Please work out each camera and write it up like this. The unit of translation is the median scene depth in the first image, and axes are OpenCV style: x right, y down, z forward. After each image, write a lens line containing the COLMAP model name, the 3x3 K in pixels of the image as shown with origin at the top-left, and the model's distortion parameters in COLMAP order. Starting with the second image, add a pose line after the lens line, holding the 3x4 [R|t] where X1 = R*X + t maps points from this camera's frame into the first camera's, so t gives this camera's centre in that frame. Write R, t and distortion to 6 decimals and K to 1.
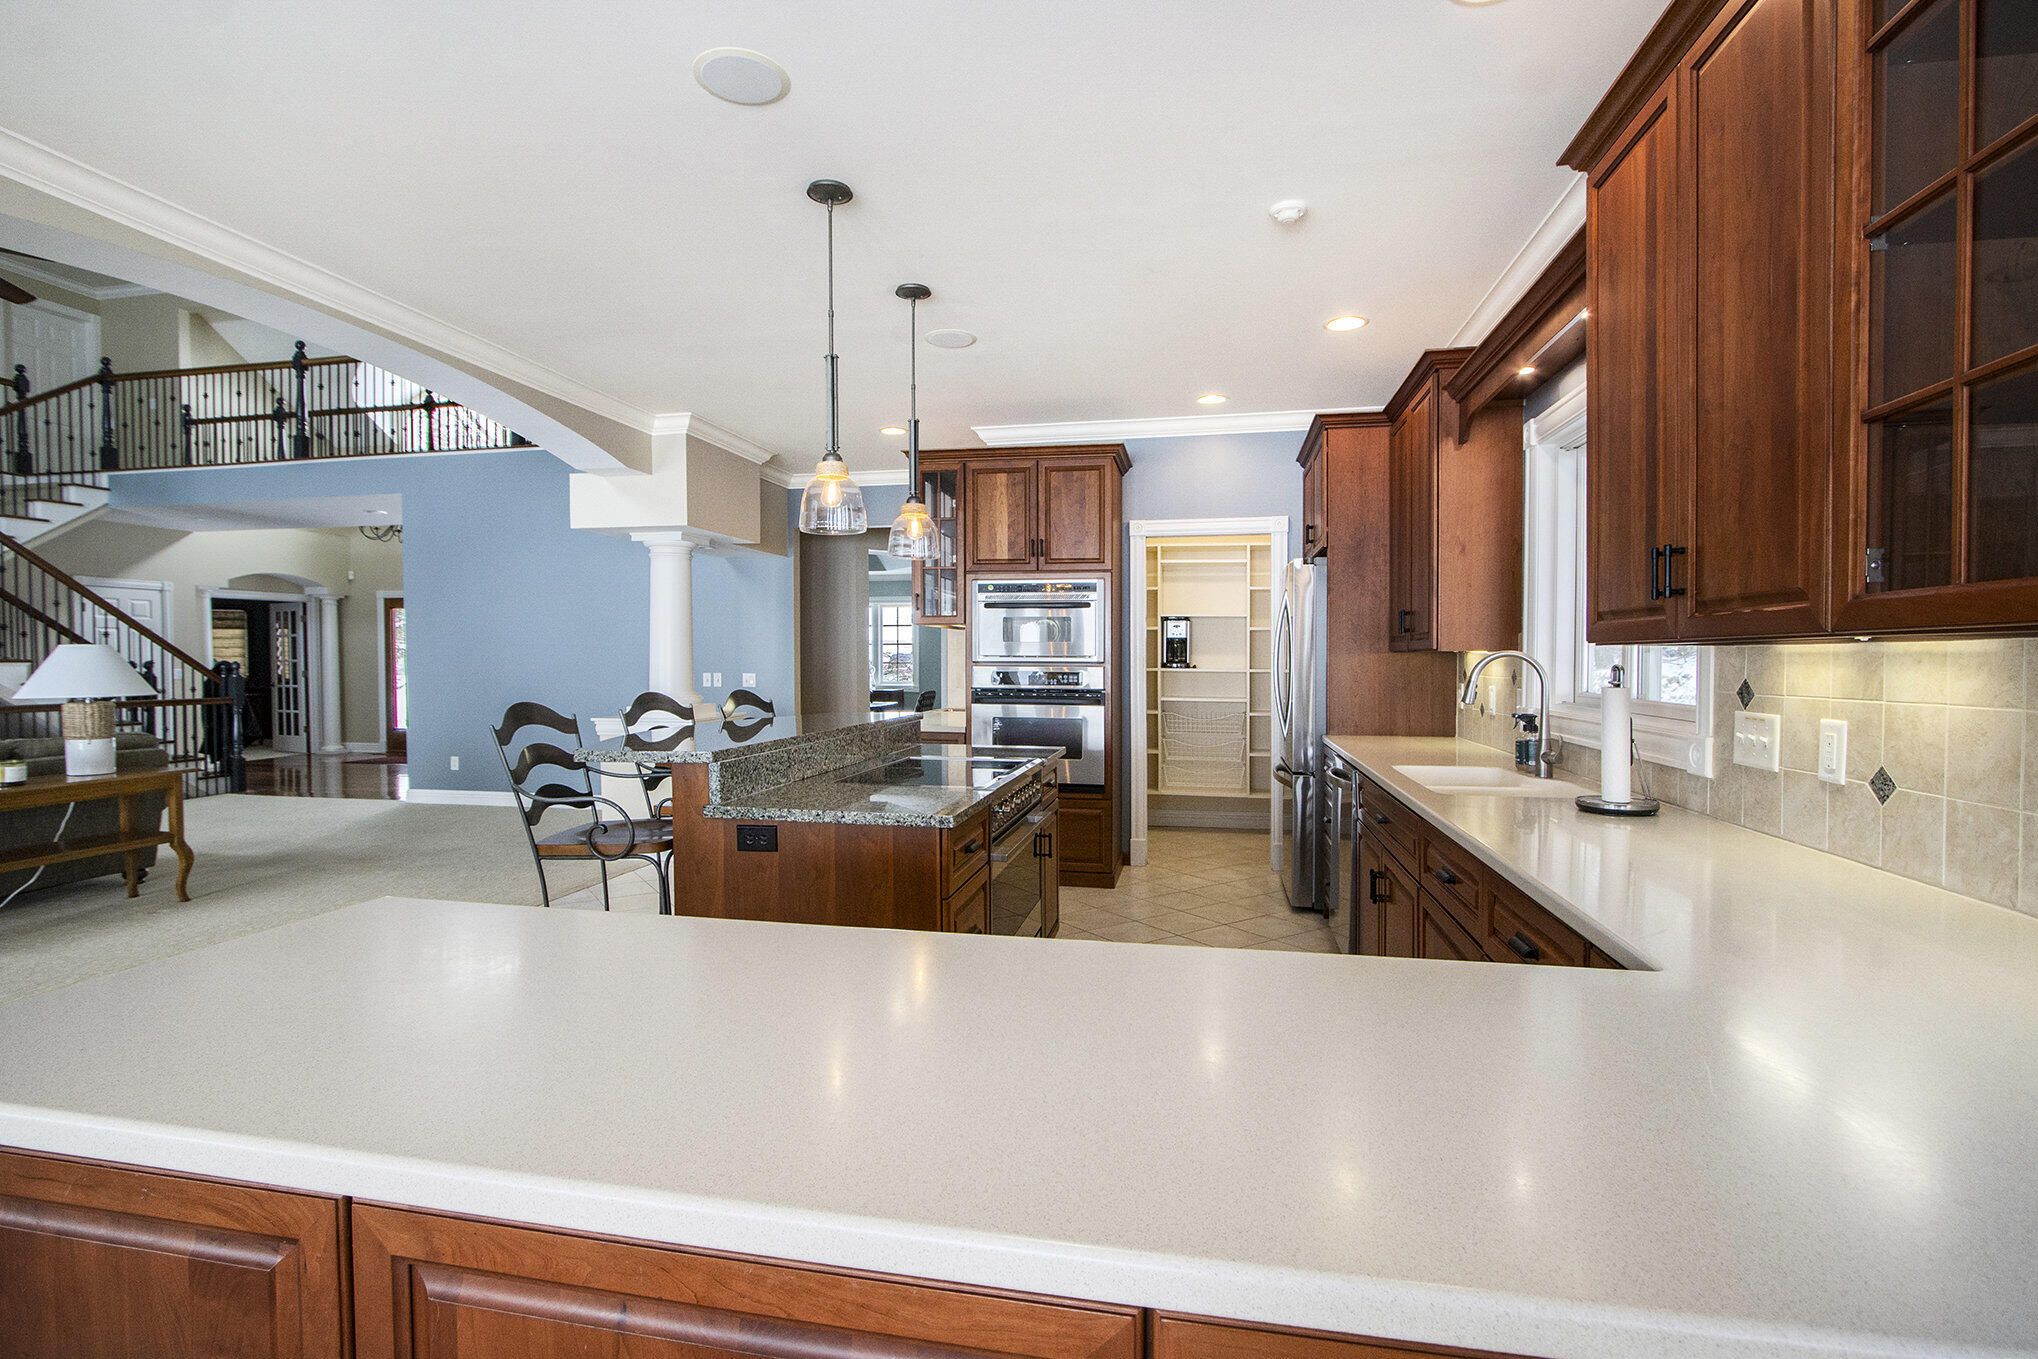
lens RADIAL K [[960.9, 0, 1005.0], [0, 960.9, 677.0], [0, 0, 1]] dist [-0.023618, 0.004007]
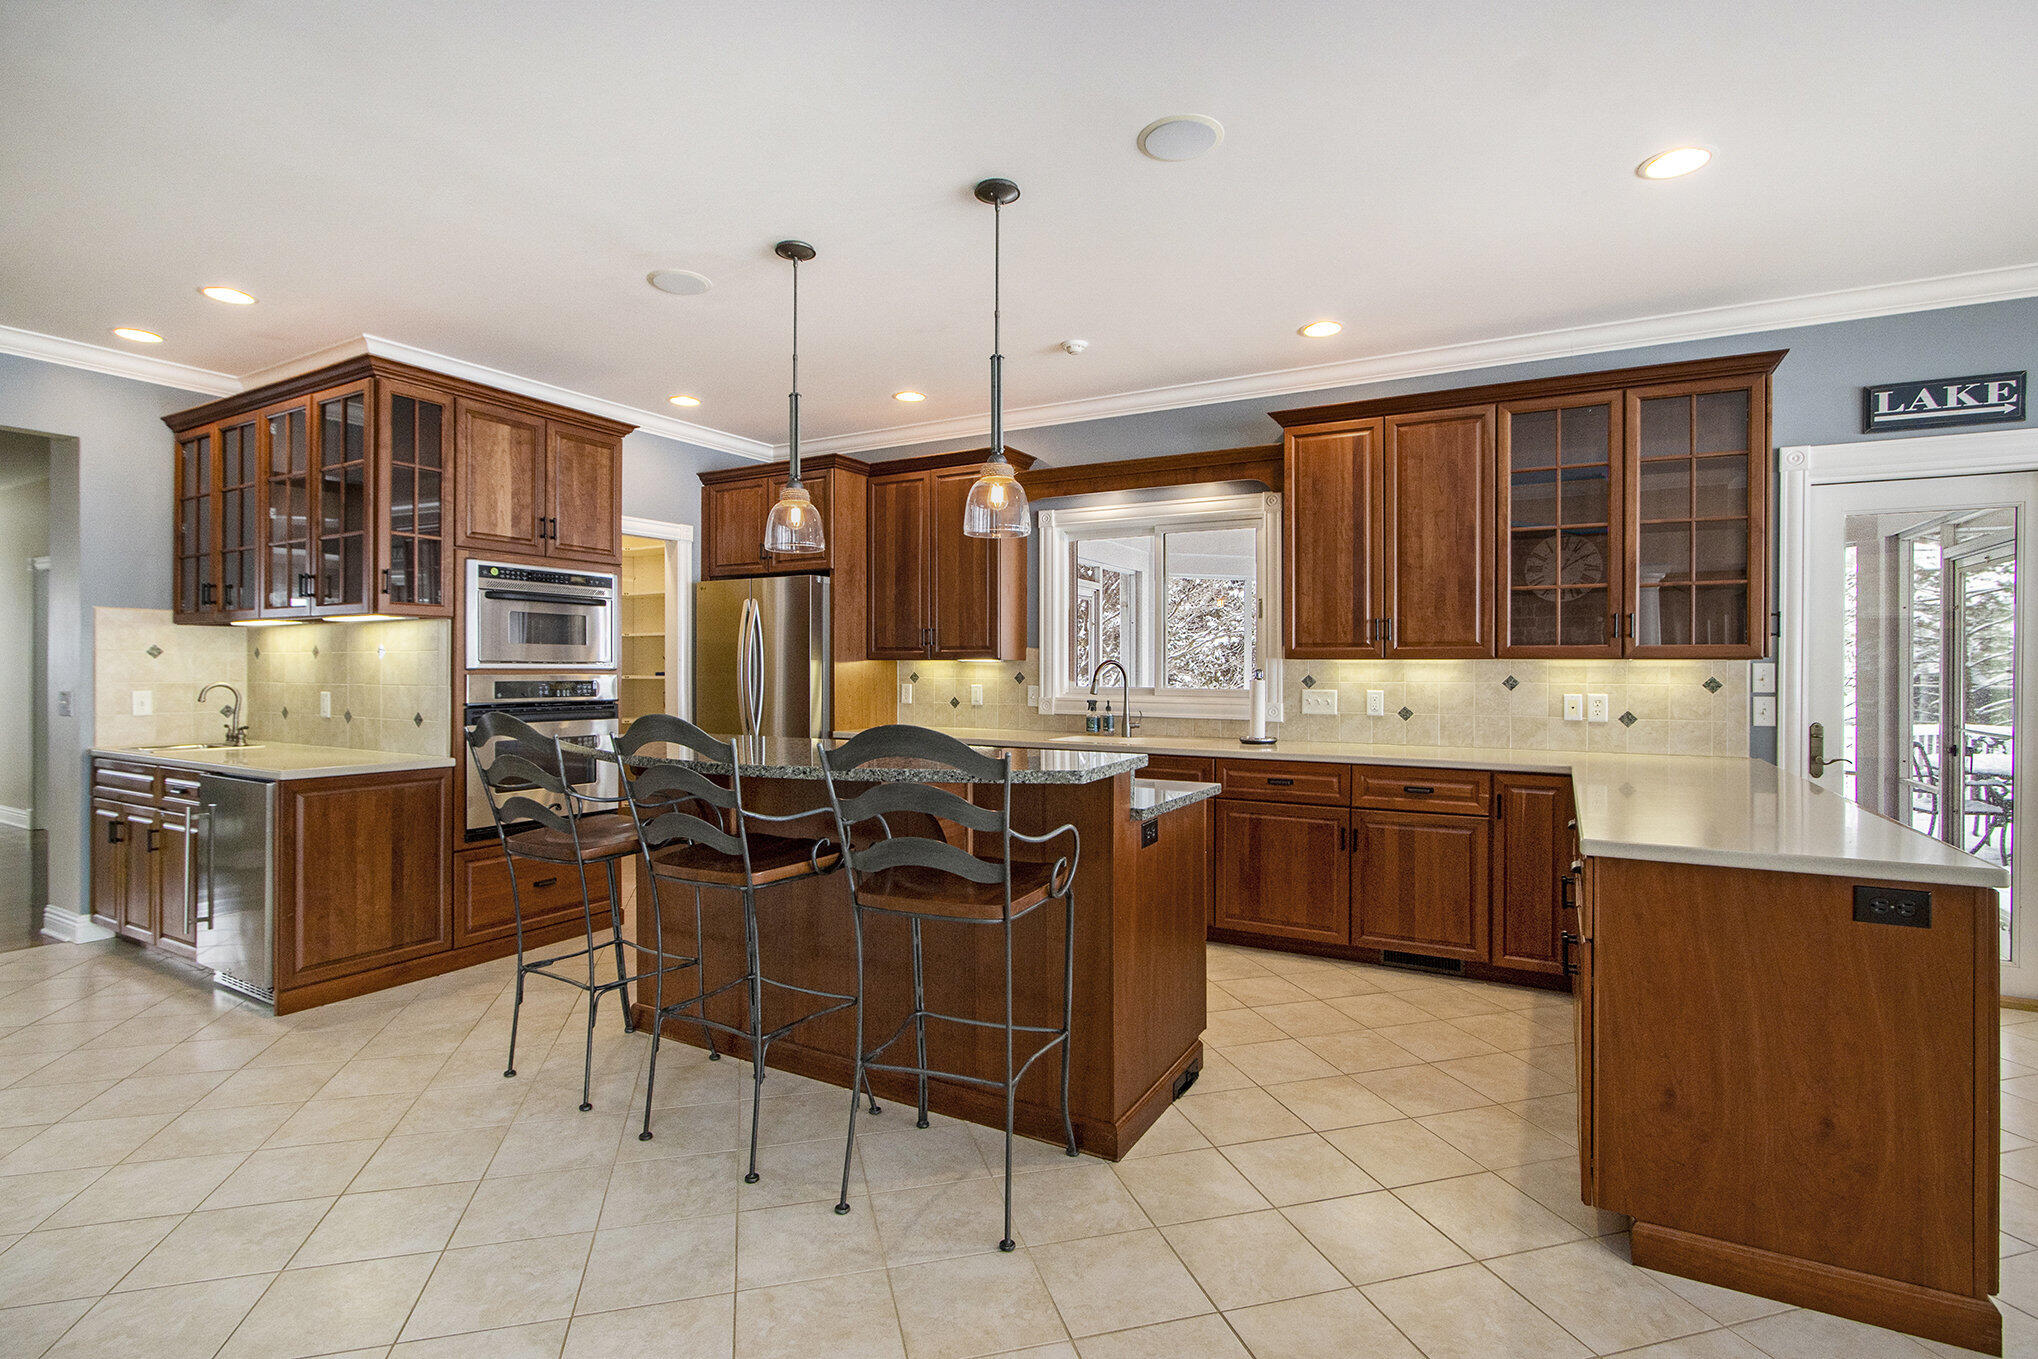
lens RADIAL K [[960.9, 0, 1019.5], [0, 960.9, 682.3], [0, 0, 1]] dist [-0.023618, 0.004007]
pose [[0.301238, -0.016094, 0.953413, -0.605308], [0.017061, 0.999788, 0.011486, -0.006945], [-0.953396, 0.012806, 0.301449, 0.375470]]
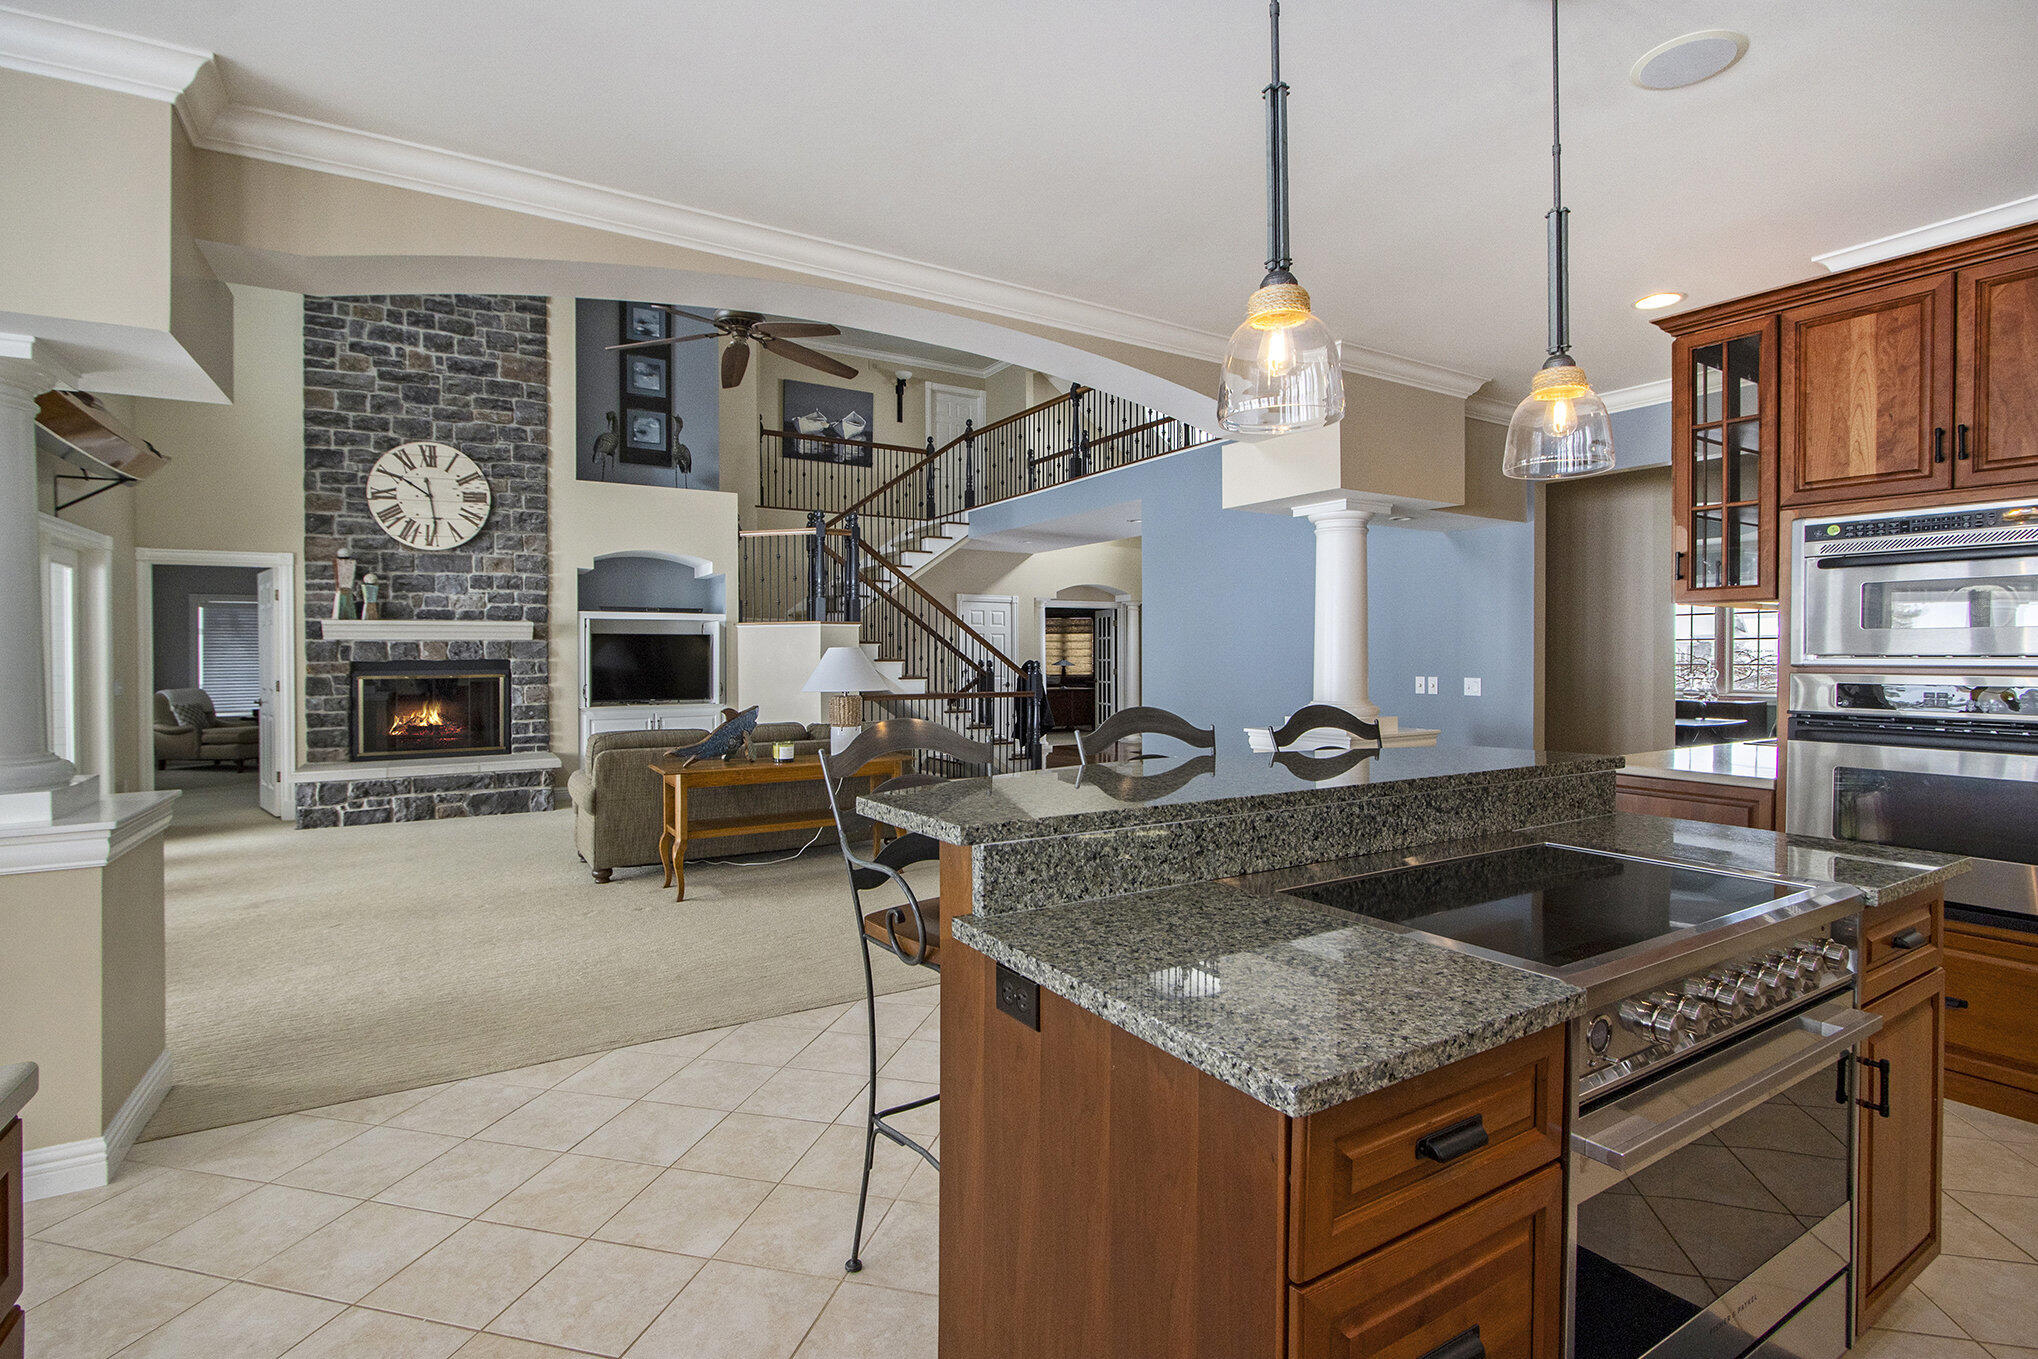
lens RADIAL K [[960.9, 0, 1022.4], [0, 960.9, 681.9], [0, 0, 1]] dist [-0.023618, 0.004007]
pose [[0.683809, 0.017842, -0.729443, 0.062731], [-0.013623, 0.999839, 0.011685, -0.006969], [0.729534, 0.001947, 0.683942, 0.294583]]
